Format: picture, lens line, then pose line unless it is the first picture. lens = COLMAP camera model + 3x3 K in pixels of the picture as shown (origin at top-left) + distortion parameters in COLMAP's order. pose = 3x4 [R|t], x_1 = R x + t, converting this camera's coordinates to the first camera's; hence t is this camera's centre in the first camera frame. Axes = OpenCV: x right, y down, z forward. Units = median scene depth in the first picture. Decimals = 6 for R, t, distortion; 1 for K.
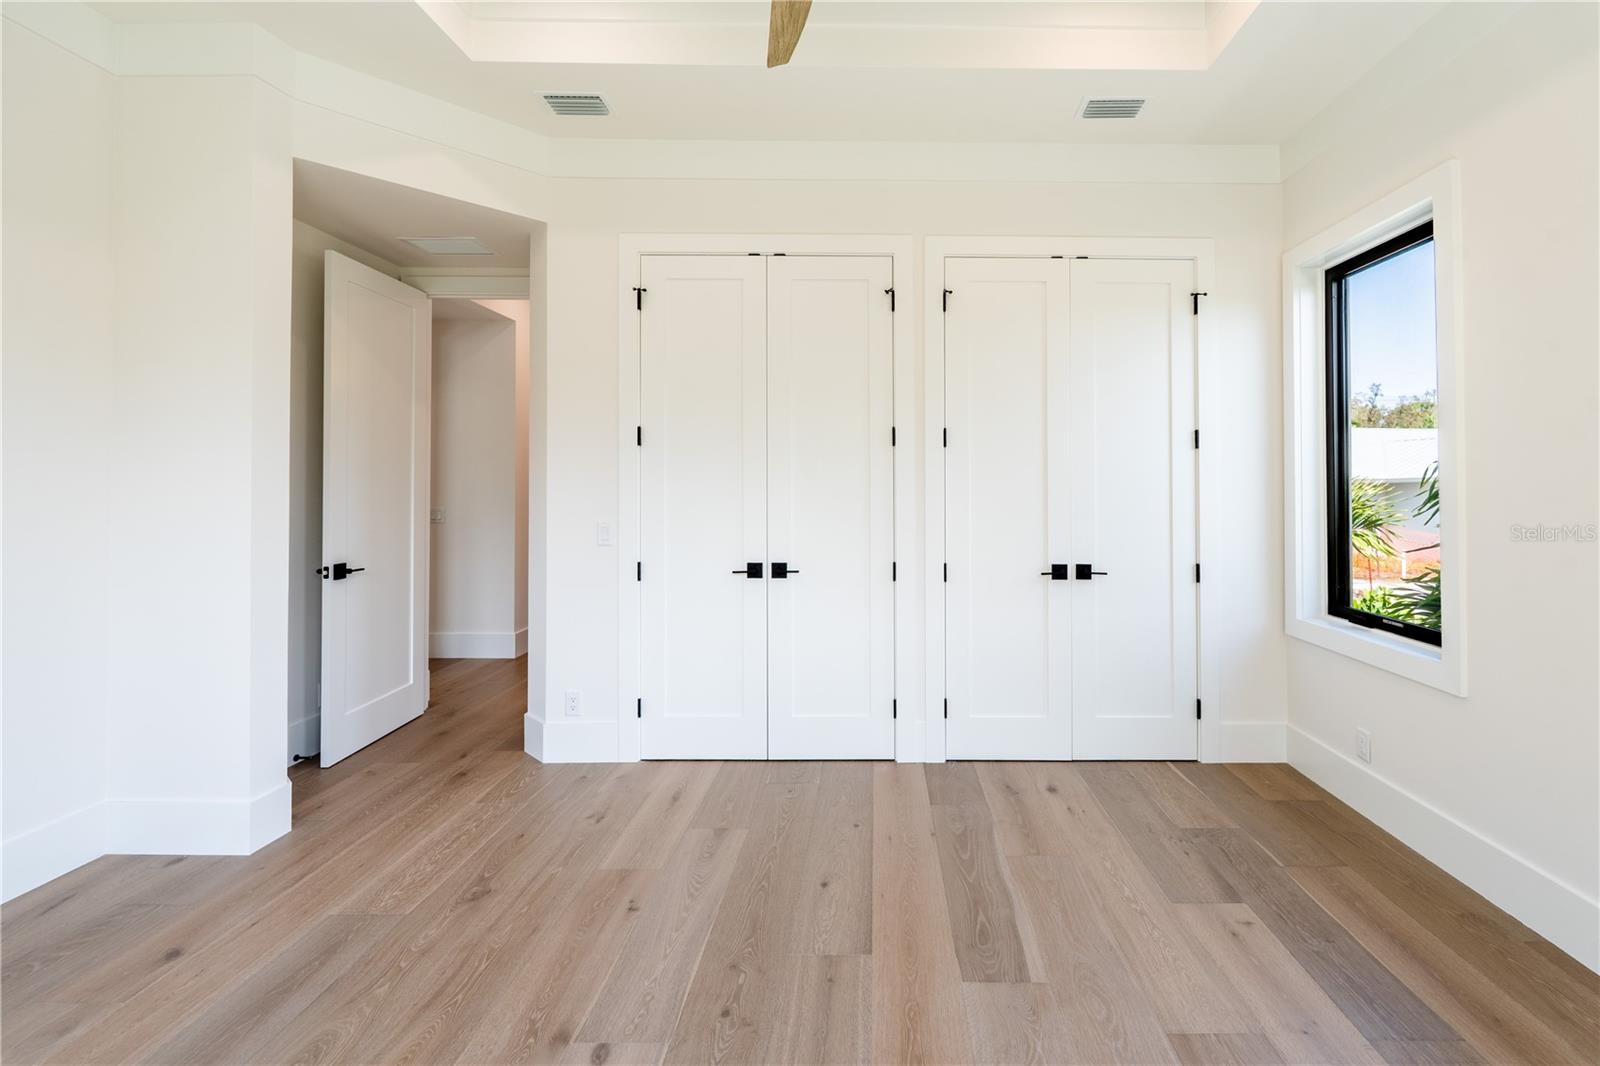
lens RADIAL K [[736.6, 0, 914.8], [0, 736.6, 475.5], [0, 0, 1]] dist [-0.001110, -0.000658]
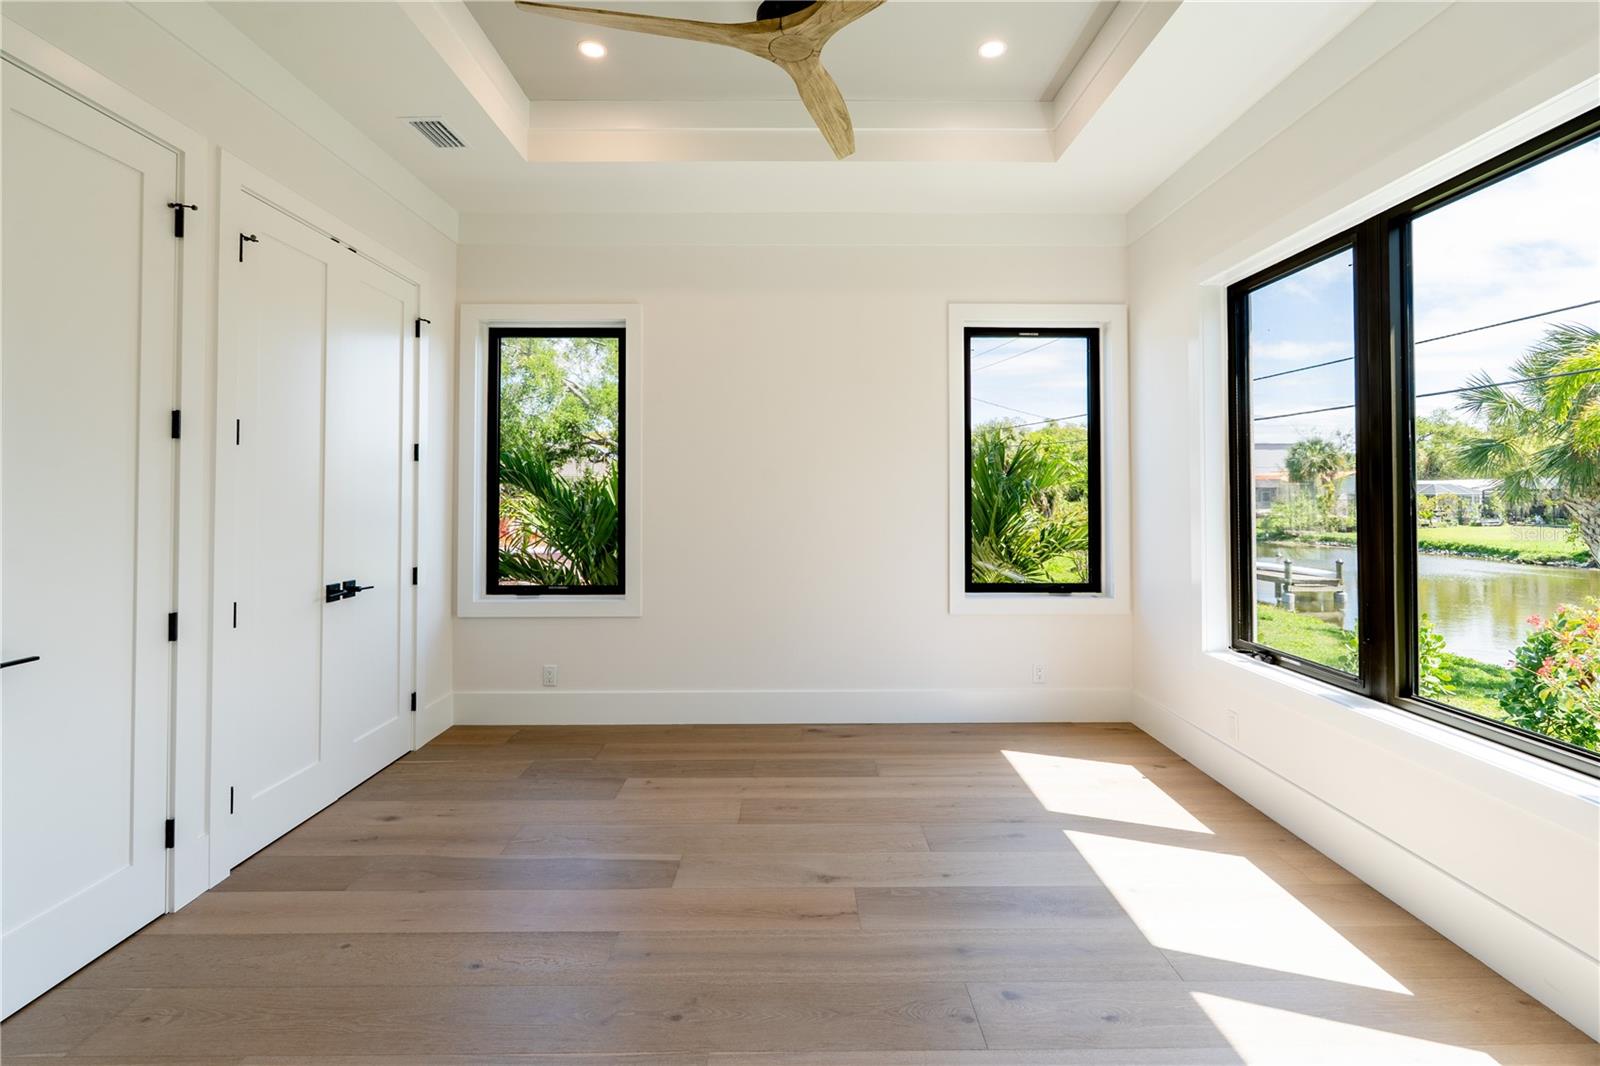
lens RADIAL K [[726.3, 0, 761.8], [0, 726.3, 478.4], [0, 0, 1]] dist [-0.000803, 0.000012]
pose [[0.052579, 0.016736, 0.998477, -0.800794], [-0.009081, 0.999826, -0.016281, 0.002877], [-0.998575, -0.008211, 0.052722, 0.531188]]
